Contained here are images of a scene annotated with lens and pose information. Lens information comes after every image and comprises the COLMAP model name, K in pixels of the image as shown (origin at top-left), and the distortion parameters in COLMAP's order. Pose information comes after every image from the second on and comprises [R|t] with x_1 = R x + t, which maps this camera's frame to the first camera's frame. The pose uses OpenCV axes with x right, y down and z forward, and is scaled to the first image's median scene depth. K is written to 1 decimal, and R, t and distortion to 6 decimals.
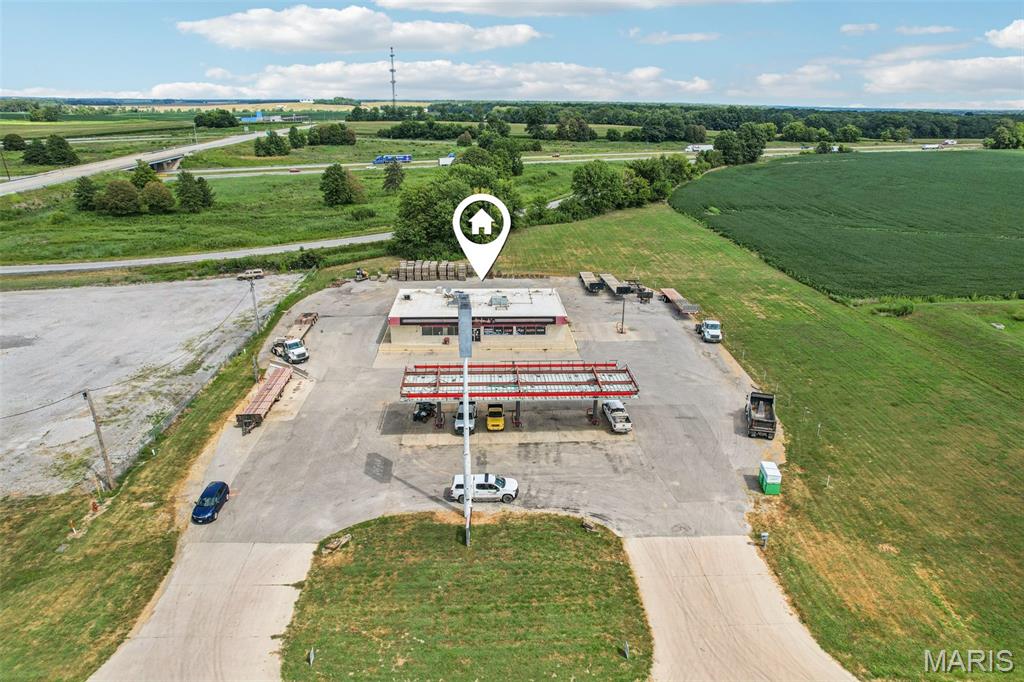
lens RADIAL K [[656.8, 0, 512.0], [0, 656.8, 341.0], [0, 0, 1]] dist [-0.076354, 0.066113]
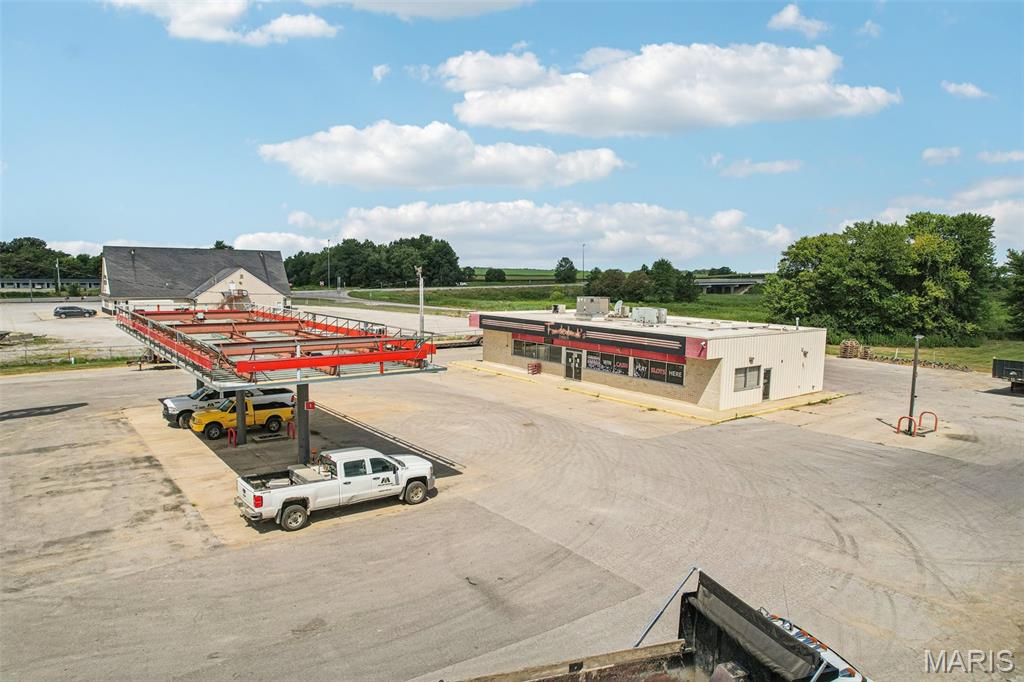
lens RADIAL K [[656.8, 0, 512.0], [0, 656.8, 341.0], [0, 0, 1]] dist [-0.076354, 0.066113]
pose [[0.569643, 0.086294, -0.817350, 0.355683], [-0.296001, 0.949280, -0.106071, 0.044339], [0.766740, 0.302359, 0.566294, 0.677907]]
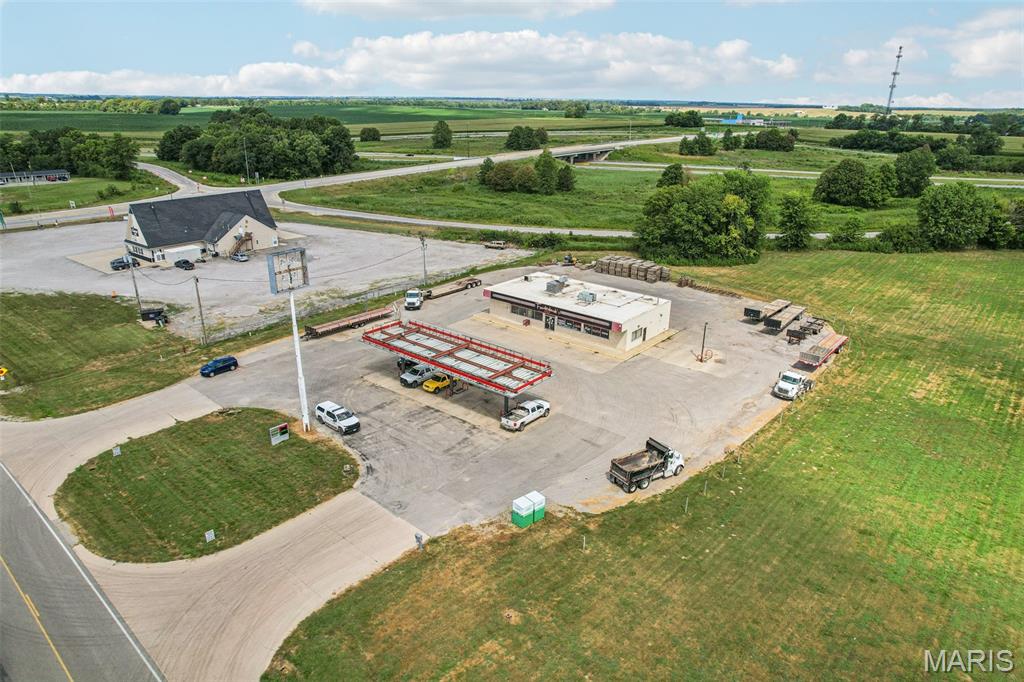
lens RADIAL K [[656.8, 0, 512.0], [0, 656.8, 341.0], [0, 0, 1]] dist [-0.076354, 0.066113]
pose [[0.736705, 0.237080, -0.633292, 0.579632], [-0.241055, 0.967074, 0.081616, -0.053598], [0.631789, 0.092531, 0.769598, 0.172590]]
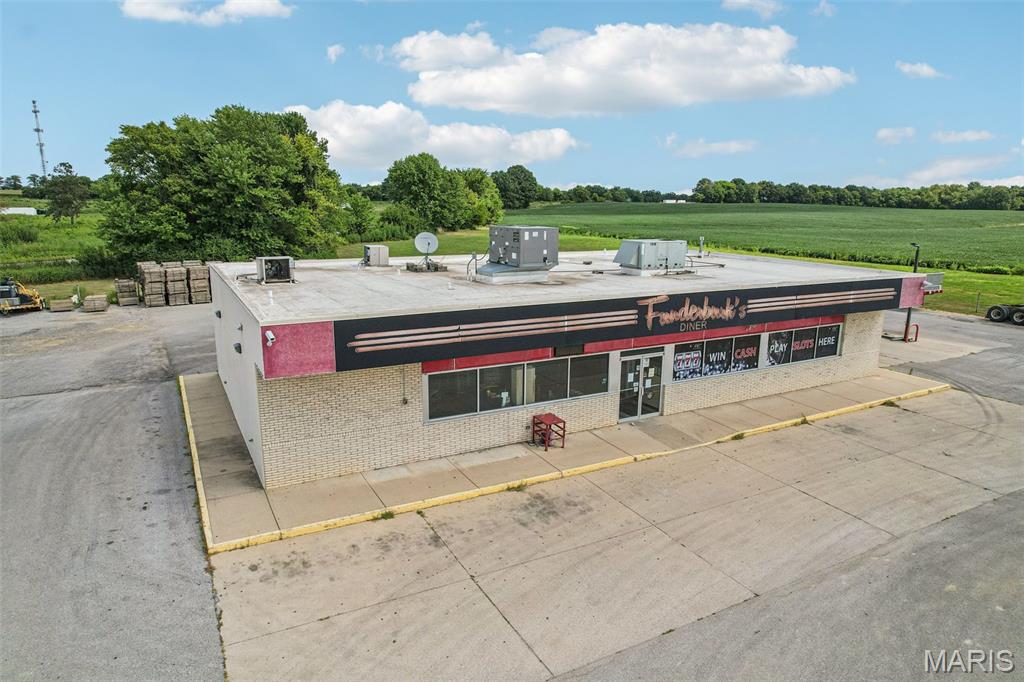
lens RADIAL K [[656.8, 0, 512.0], [0, 656.8, 341.0], [0, 0, 1]] dist [-0.076354, 0.066113]
pose [[0.899046, -0.091590, 0.428168, -0.201847], [0.149365, 0.983374, -0.103275, -0.008062], [-0.411591, 0.156802, 0.897778, 0.835782]]
